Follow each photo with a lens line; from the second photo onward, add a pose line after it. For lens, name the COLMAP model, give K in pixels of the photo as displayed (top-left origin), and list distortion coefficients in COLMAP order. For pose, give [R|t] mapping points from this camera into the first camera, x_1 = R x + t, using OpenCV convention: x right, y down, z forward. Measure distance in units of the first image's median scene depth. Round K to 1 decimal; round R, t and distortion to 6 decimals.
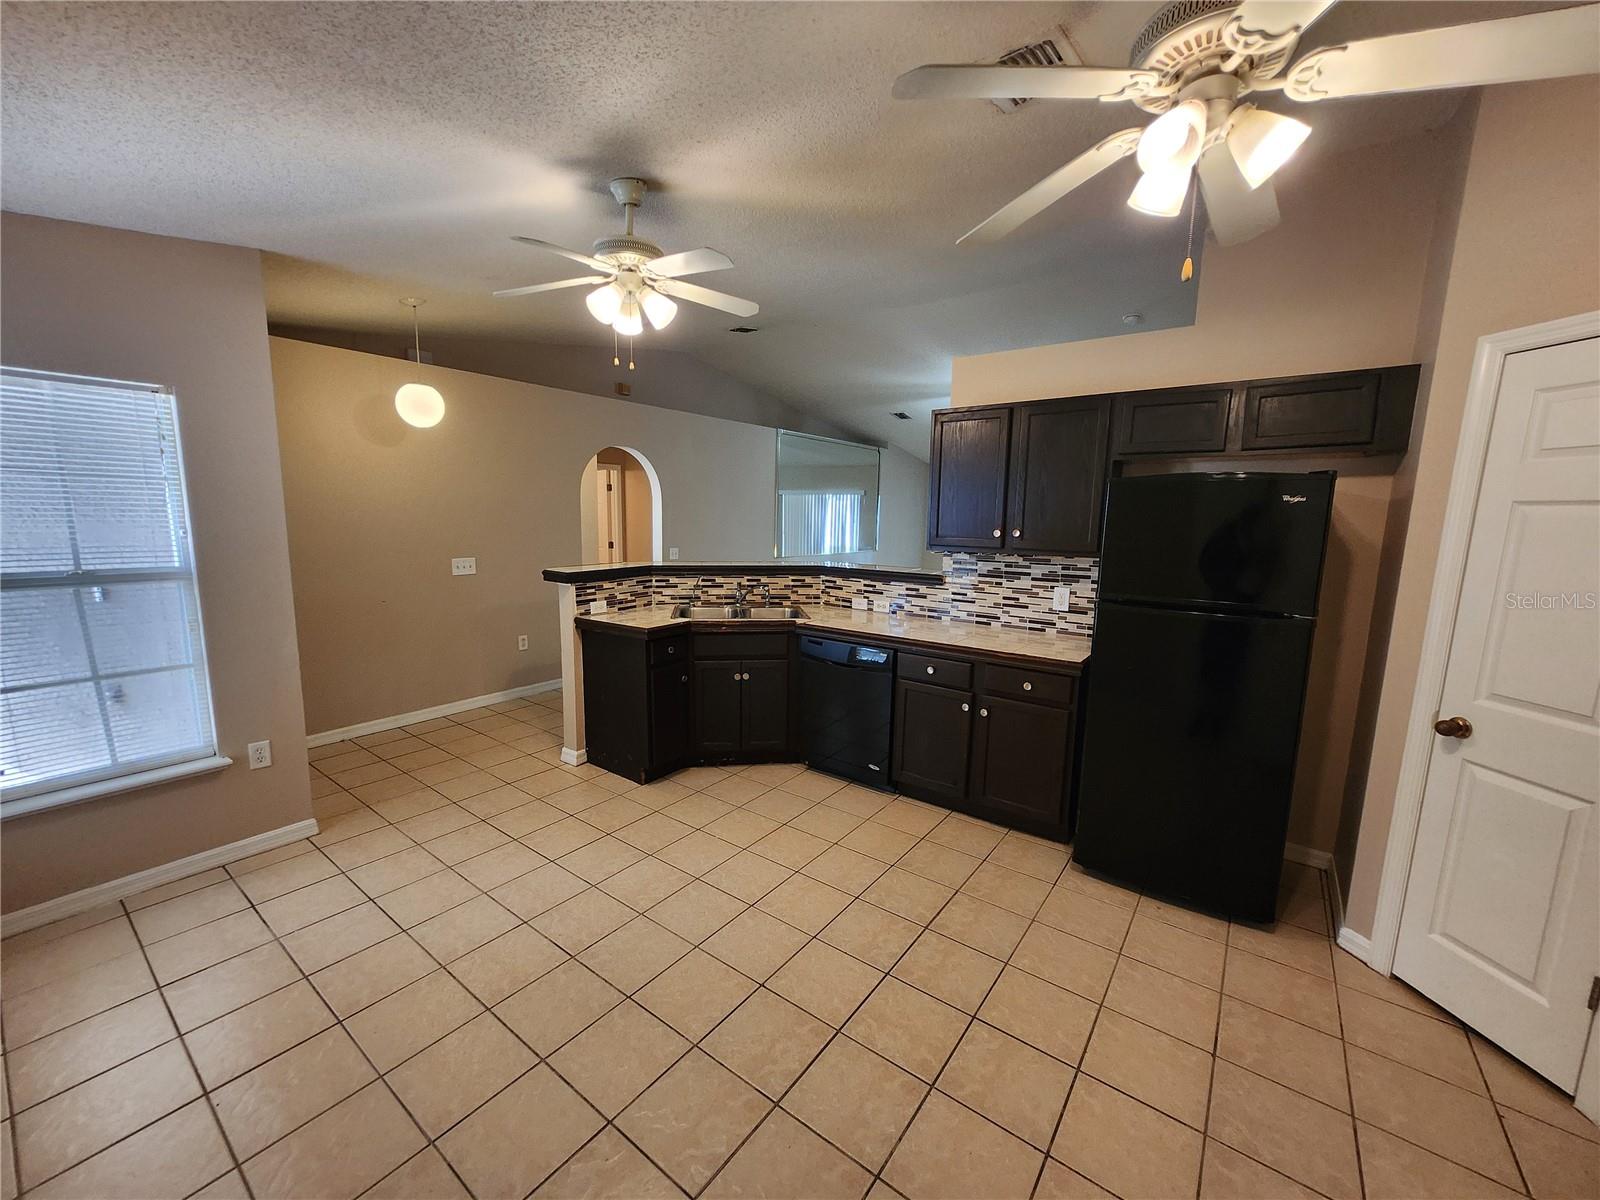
lens RADIAL K [[633.6, 0, 788.9], [0, 633.6, 607.2], [0, 0, 1]] dist [-0.001724, 0.002375]
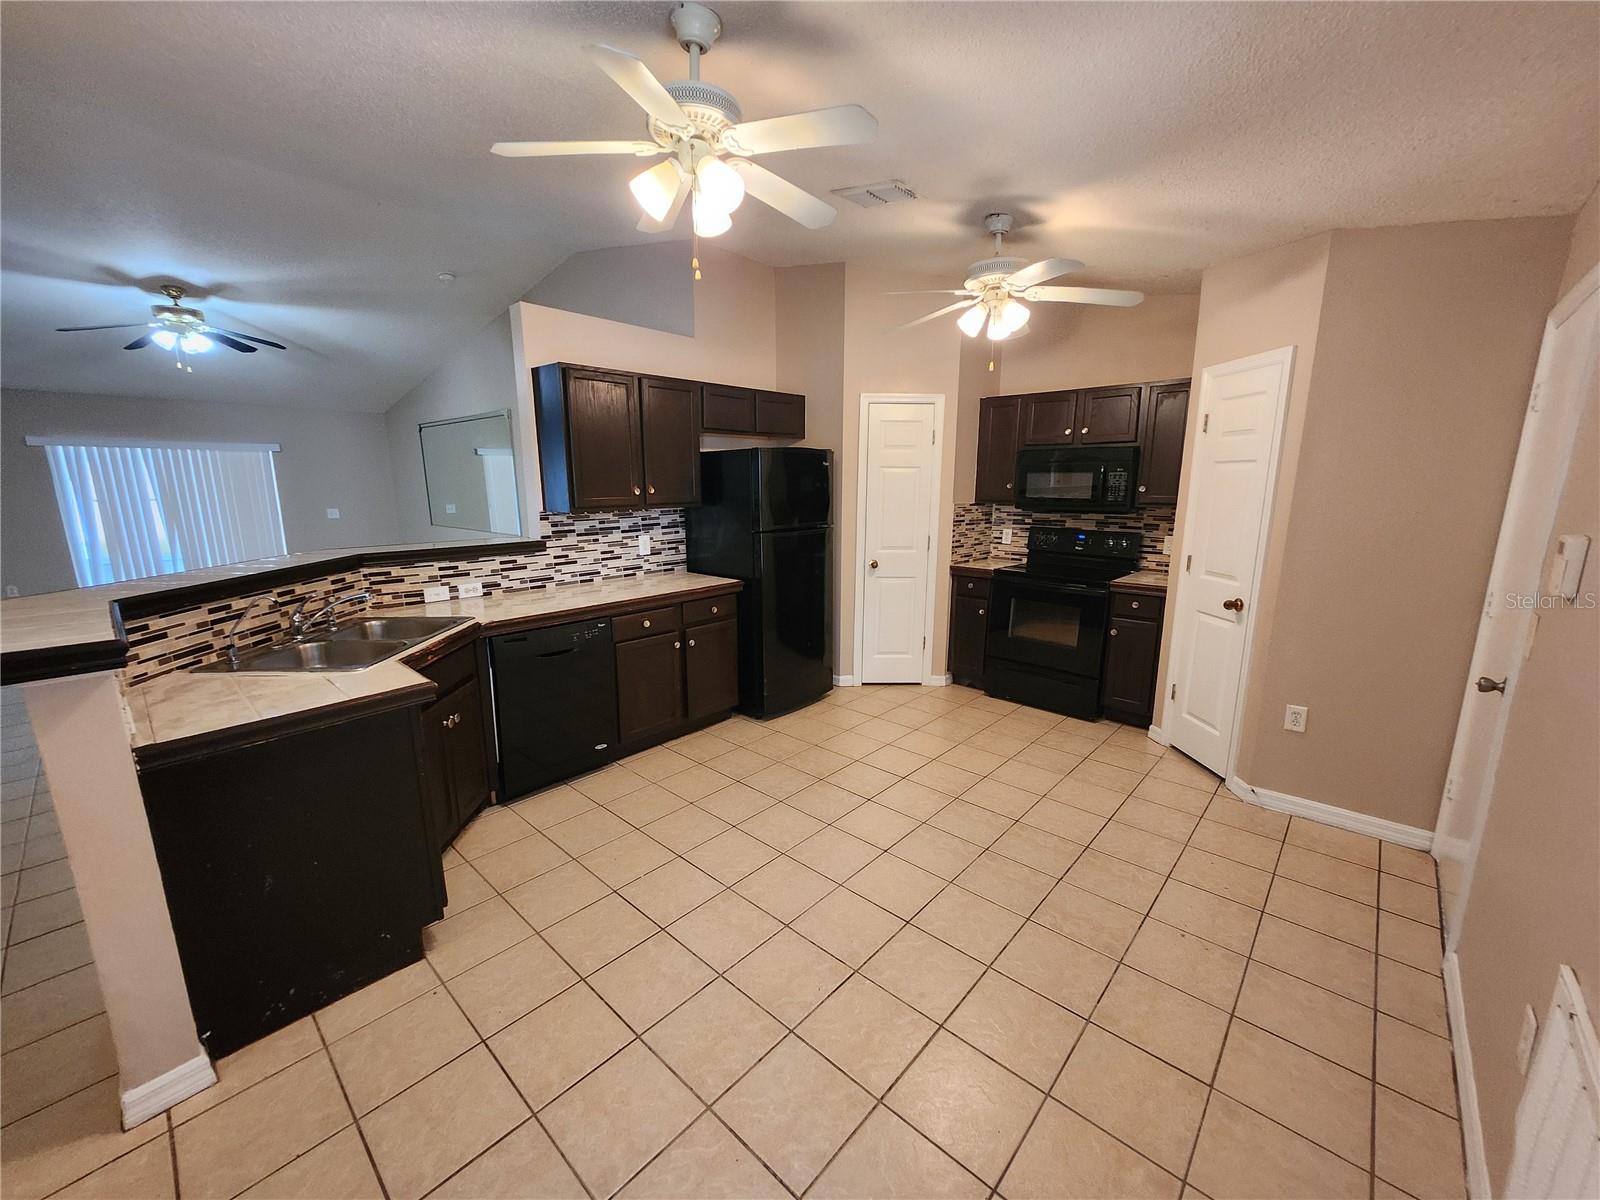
lens RADIAL K [[633.6, 0, 791.0], [0, 633.6, 605.4], [0, 0, 1]] dist [-0.001724, 0.002375]
pose [[0.093364, -0.209357, 0.973372, -0.694872], [0.152968, 0.969051, 0.193755, -0.087538], [-0.983811, 0.130805, 0.122499, 0.568072]]
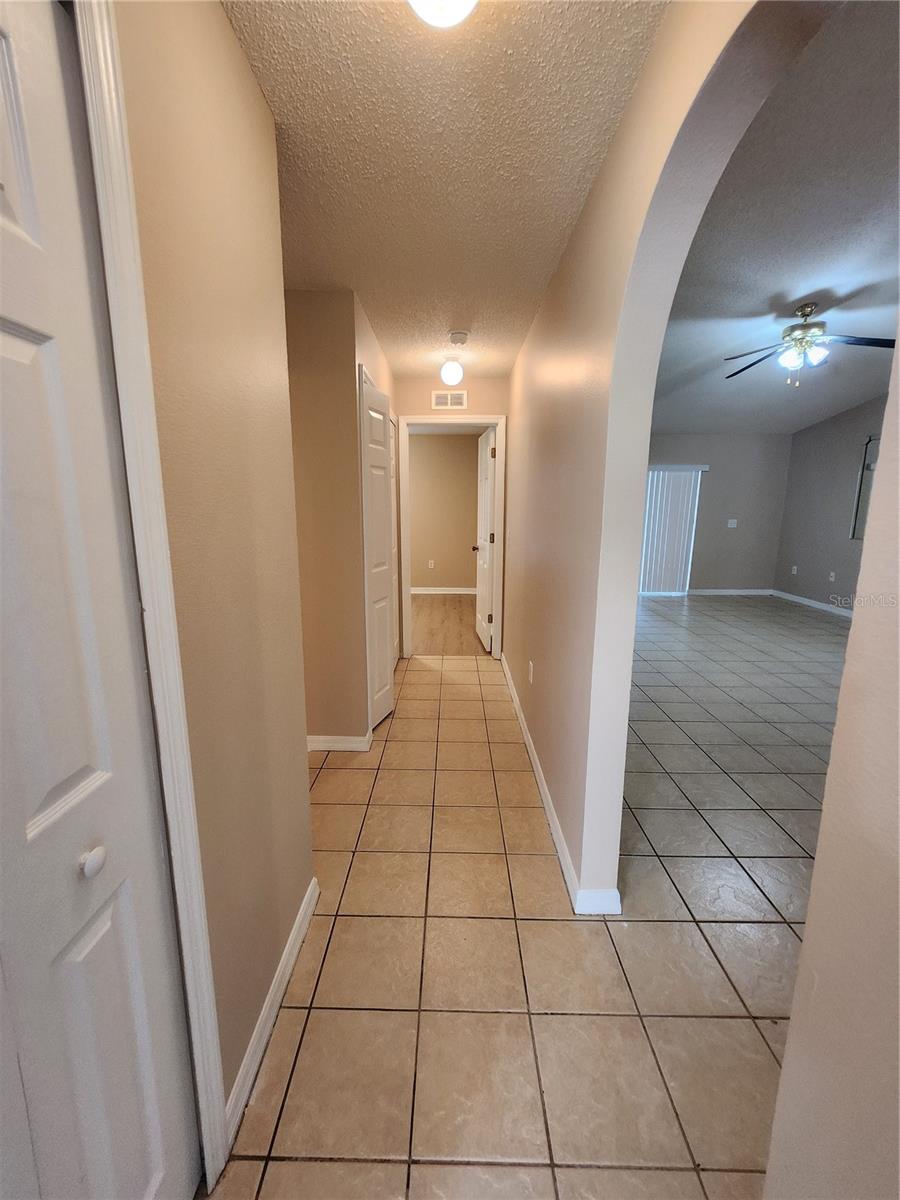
lens RADIAL K [[475.2, 0, 440.4], [0, 475.2, 590.0], [0, 0, 1]] dist [-0.001724, 0.002375]
pose [[0.809533, -0.119833, 0.574714, -0.724884], [0.098799, 0.992792, 0.067840, -0.197716], [-0.578701, 0.001863, 0.815538, 1.520058]]
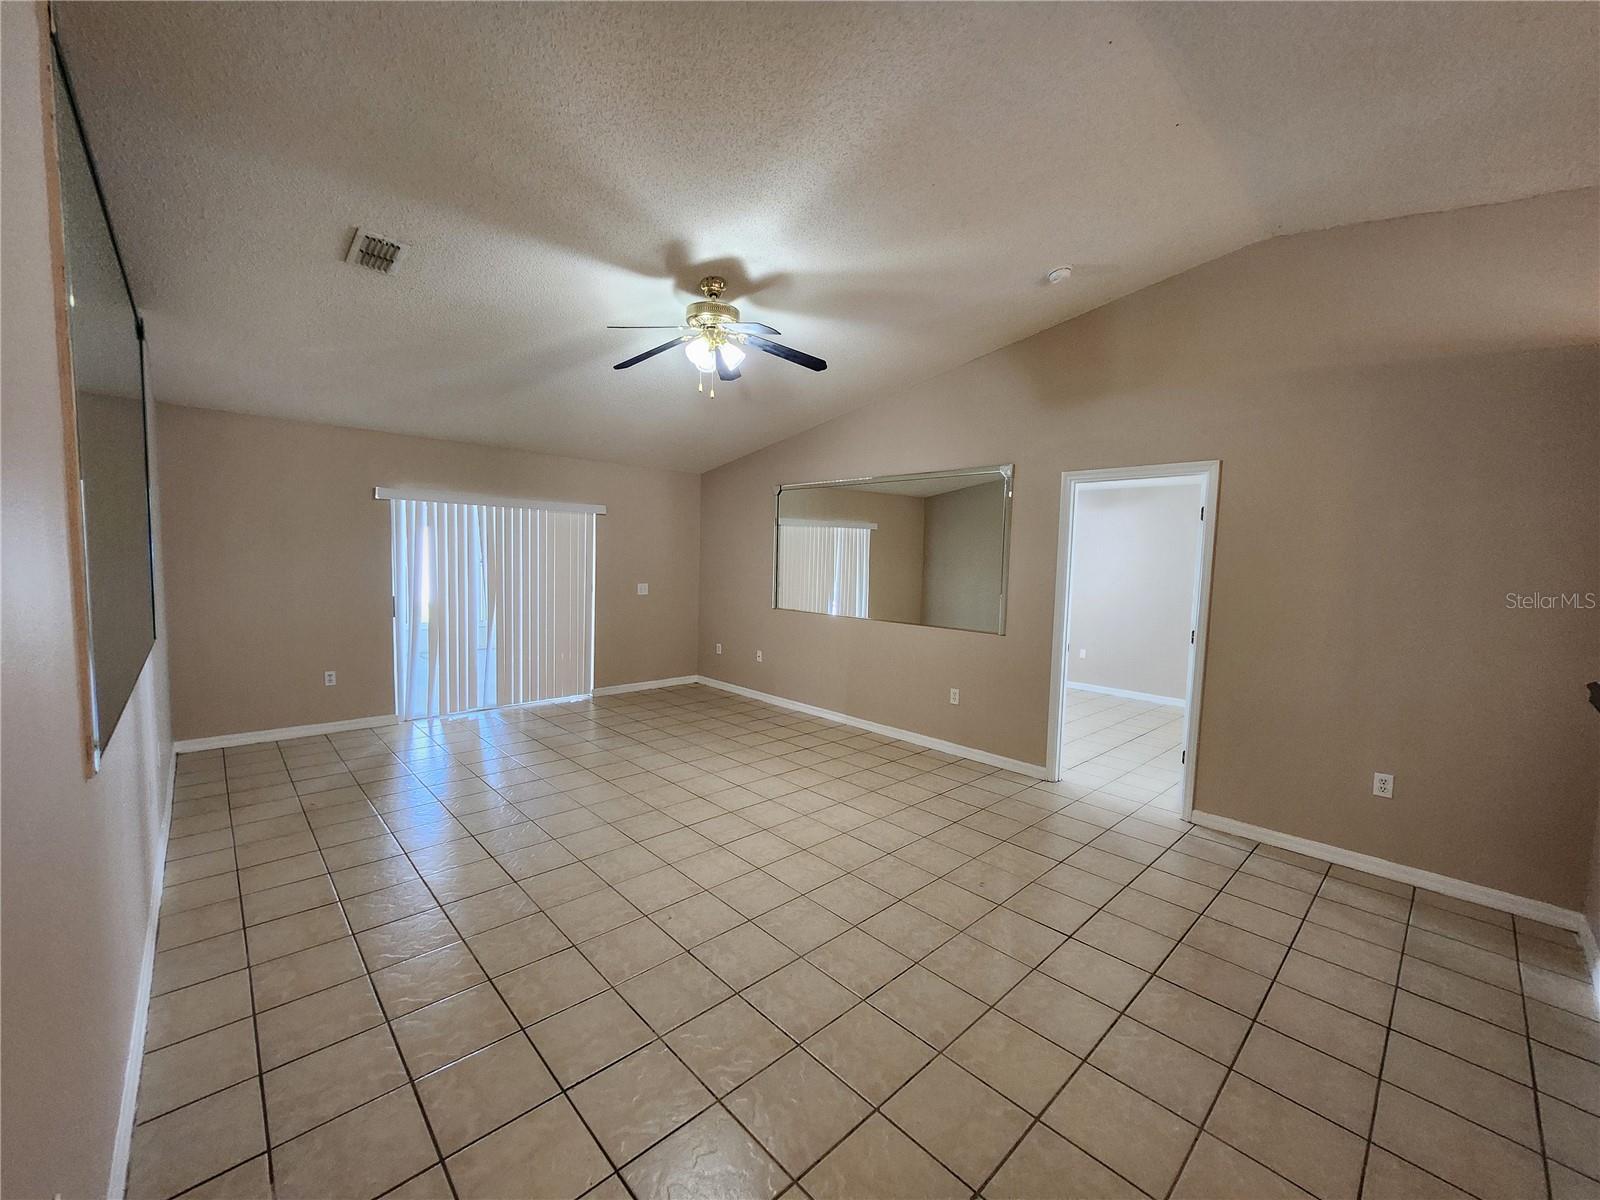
lens RADIAL K [[633.6, 0, 787.9], [0, 633.6, 604.8], [0, 0, 1]] dist [-0.001724, 0.002375]
pose [[0.170701, -0.086698, 0.981501, -0.331365], [0.122091, 0.990306, 0.066242, -0.245238], [-0.977729, 0.108524, 0.179632, 1.683144]]
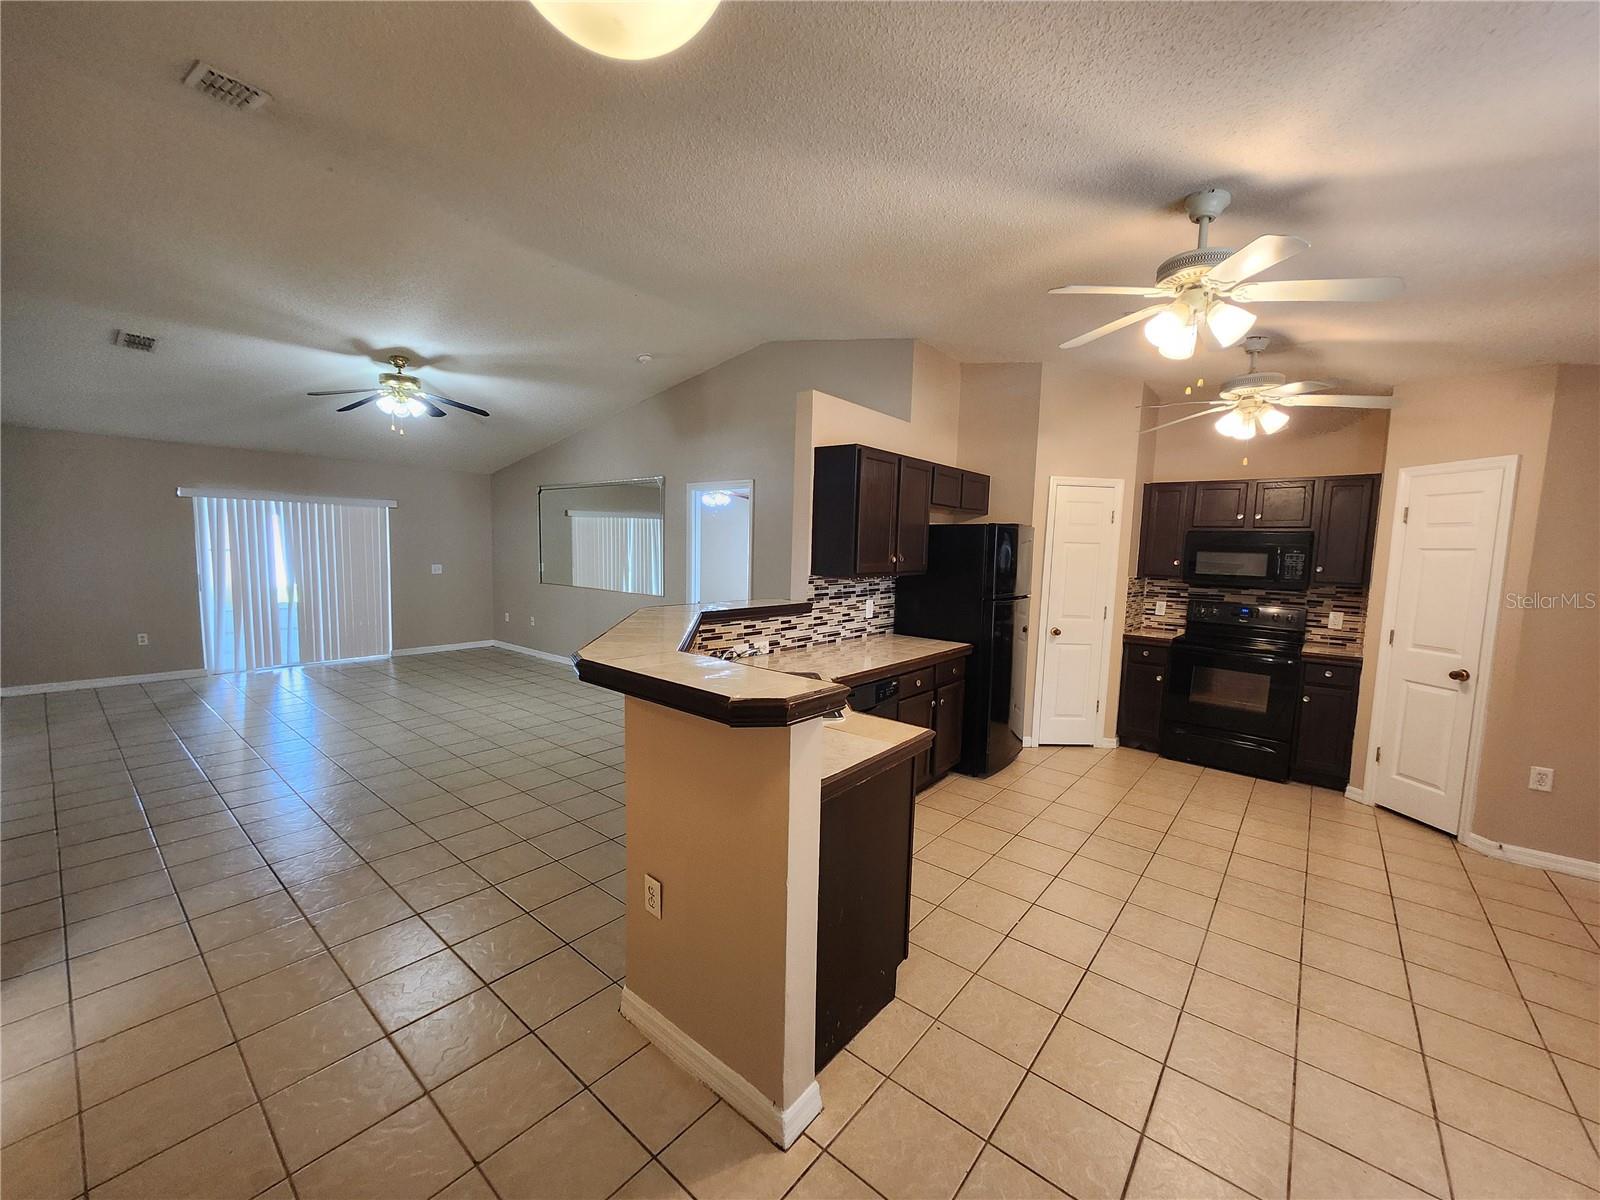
lens RADIAL K [[633.6, 0, 789.4], [0, 633.6, 604.9], [0, 0, 1]] dist [-0.001724, 0.002375]
pose [[0.050833, -0.107096, 0.992948, -0.801541], [0.124926, 0.987107, 0.100071, -0.160259], [-0.990863, 0.118959, 0.063557, 1.025324]]
